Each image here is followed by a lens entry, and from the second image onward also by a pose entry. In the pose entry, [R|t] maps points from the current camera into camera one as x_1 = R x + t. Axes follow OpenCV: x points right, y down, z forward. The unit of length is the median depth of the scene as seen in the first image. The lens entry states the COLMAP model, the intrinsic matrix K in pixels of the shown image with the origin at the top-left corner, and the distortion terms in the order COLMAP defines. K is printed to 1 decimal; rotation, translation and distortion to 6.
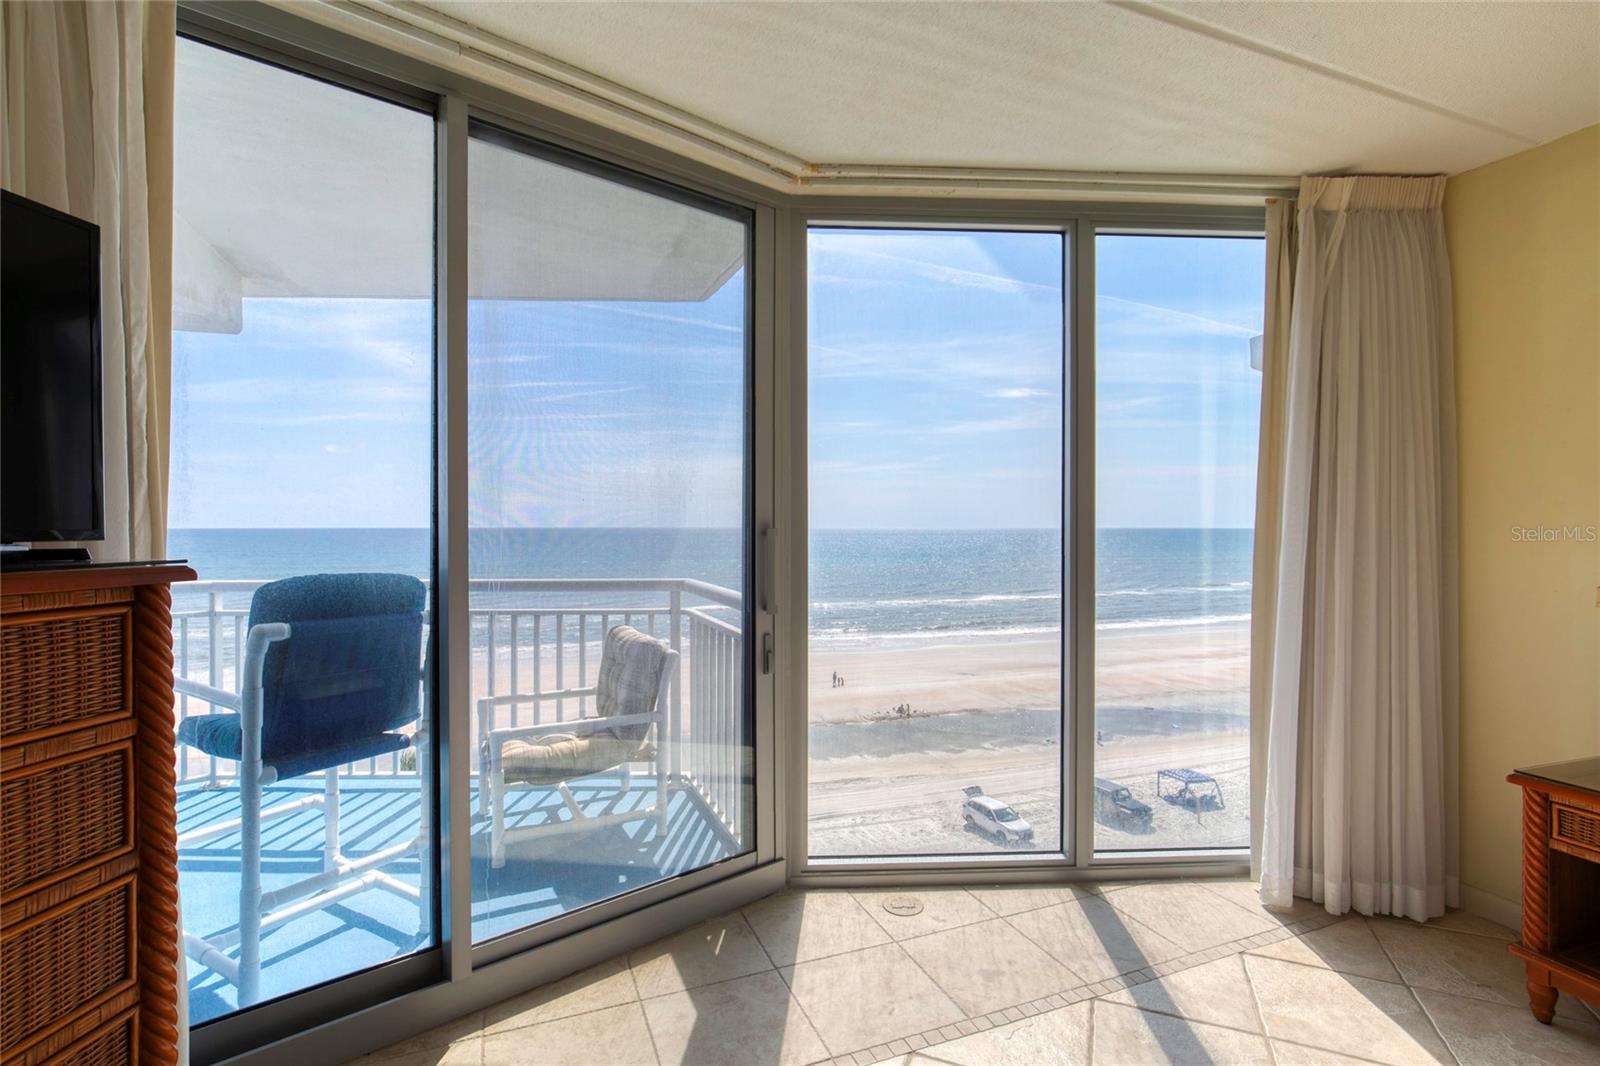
lens RADIAL K [[721.1, 0, 783.1], [0, 721.1, 527.0], [0, 0, 1]] dist [-0.010309, 0.000120]
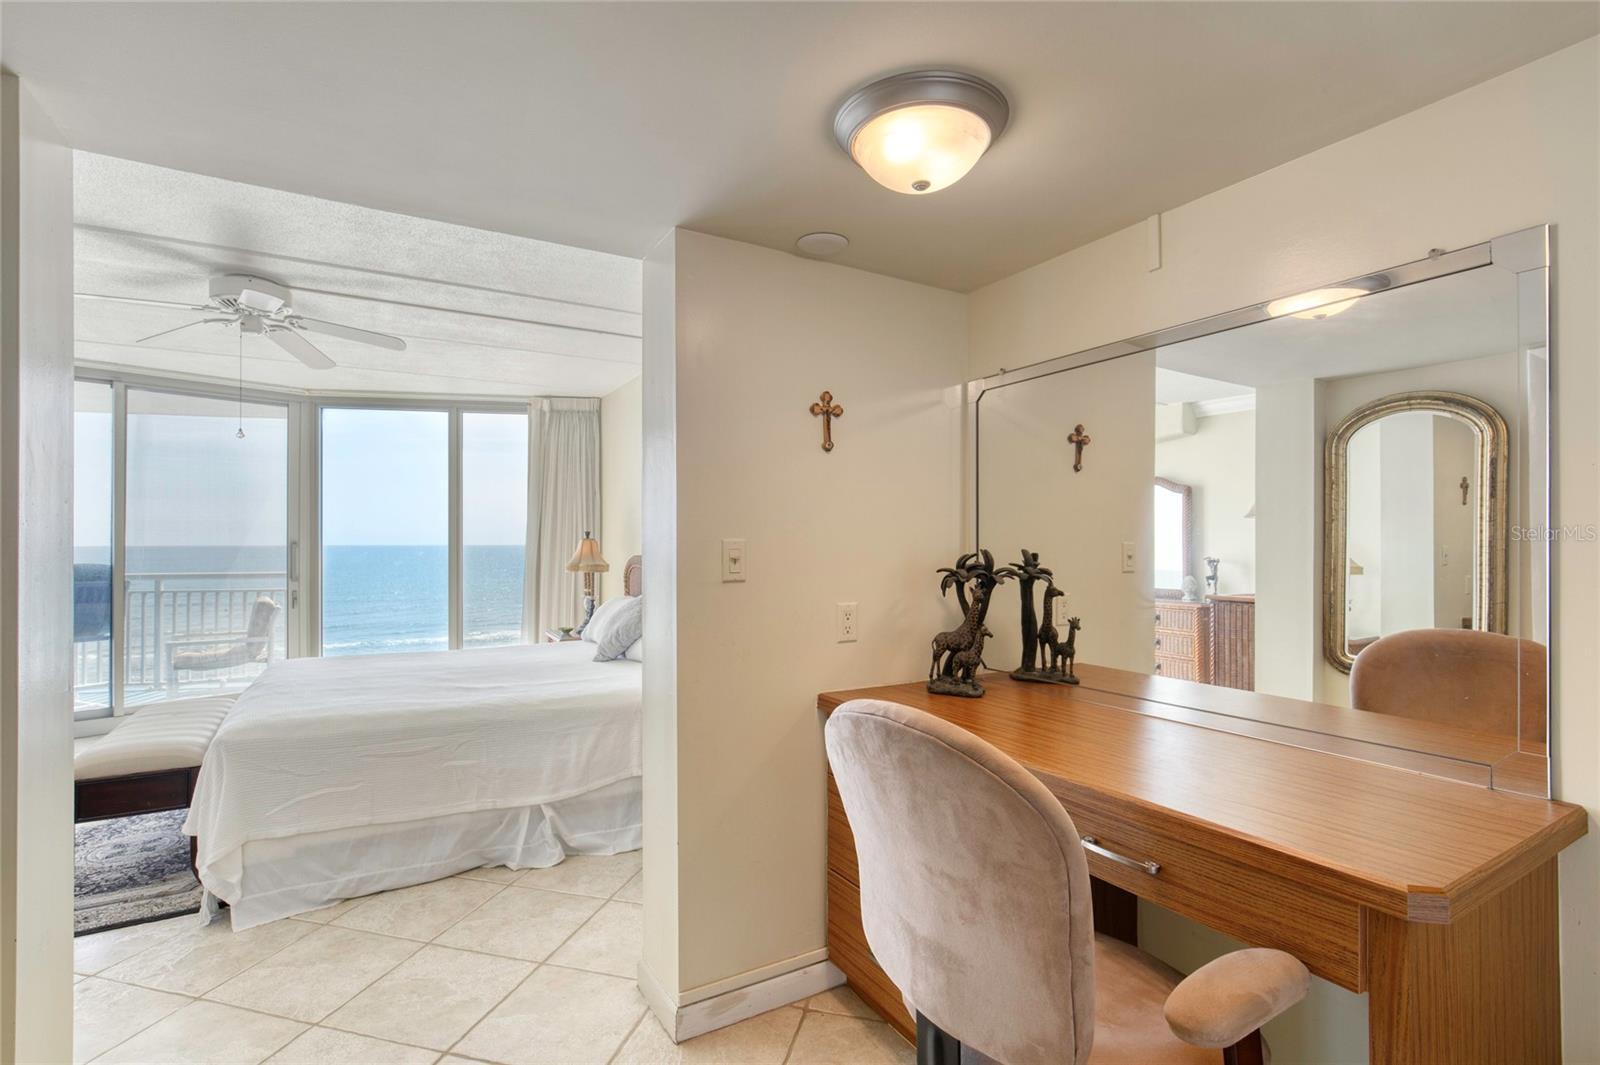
lens RADIAL K [[744.4, 0, 822.5], [0, 744.4, 539.7], [0, 0, 1]] dist [-0.017765, 0.000134]
pose [[0.985802, -0.001178, 0.167906, 1.210534], [0.002105, 0.999983, -0.005347, 0.003166], [-0.167897, 0.005624, 0.985789, -1.536648]]
